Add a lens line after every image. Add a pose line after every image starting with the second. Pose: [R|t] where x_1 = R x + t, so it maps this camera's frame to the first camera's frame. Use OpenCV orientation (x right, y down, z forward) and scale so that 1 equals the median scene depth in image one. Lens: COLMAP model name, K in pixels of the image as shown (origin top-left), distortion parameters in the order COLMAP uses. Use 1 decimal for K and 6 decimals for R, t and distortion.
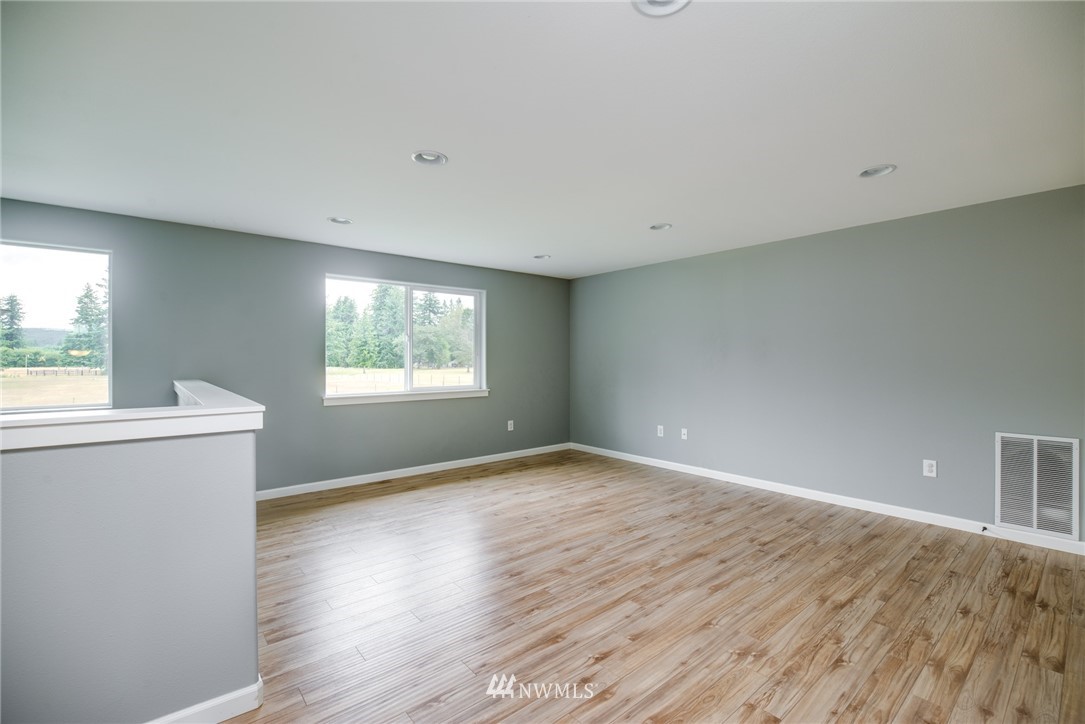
lens RADIAL K [[471.3, 0, 545.1], [0, 471.3, 358.8], [0, 0, 1]] dist [-0.013181, -0.000148]
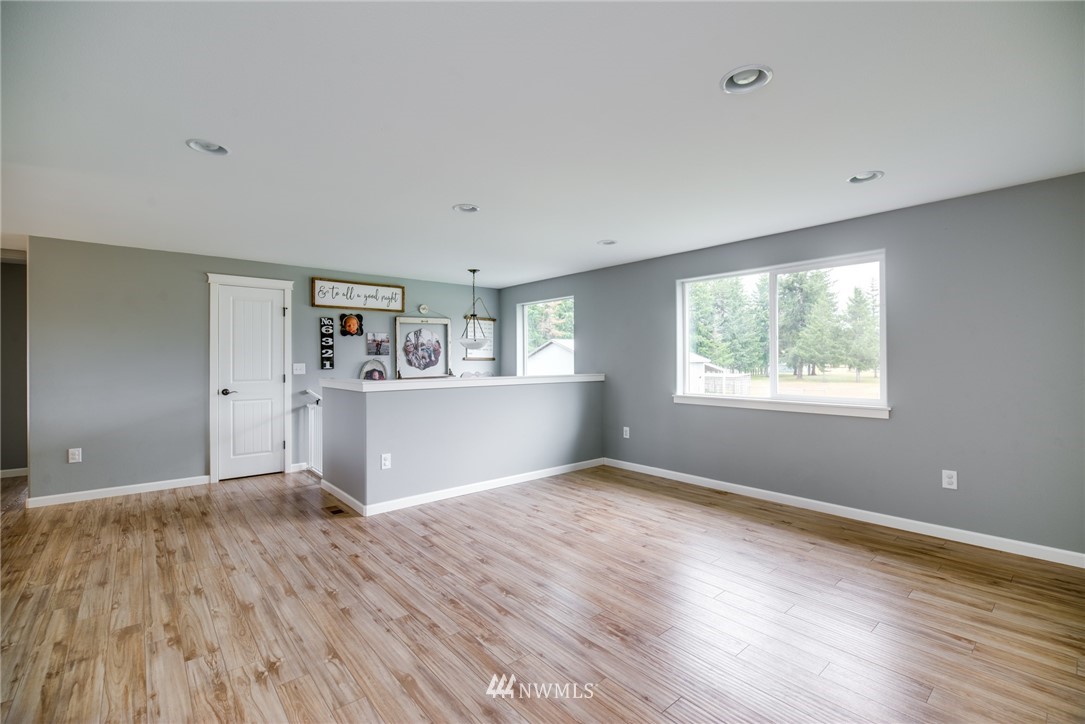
lens RADIAL K [[471.3, 0, 545.1], [0, 471.3, 358.8], [0, 0, 1]] dist [-0.013181, -0.000148]
pose [[0.019850, 0.000883, -0.999803, 1.085111], [0.001538, 0.999998, 0.000914, -0.004993], [0.999802, -0.001556, 0.019849, 1.199123]]
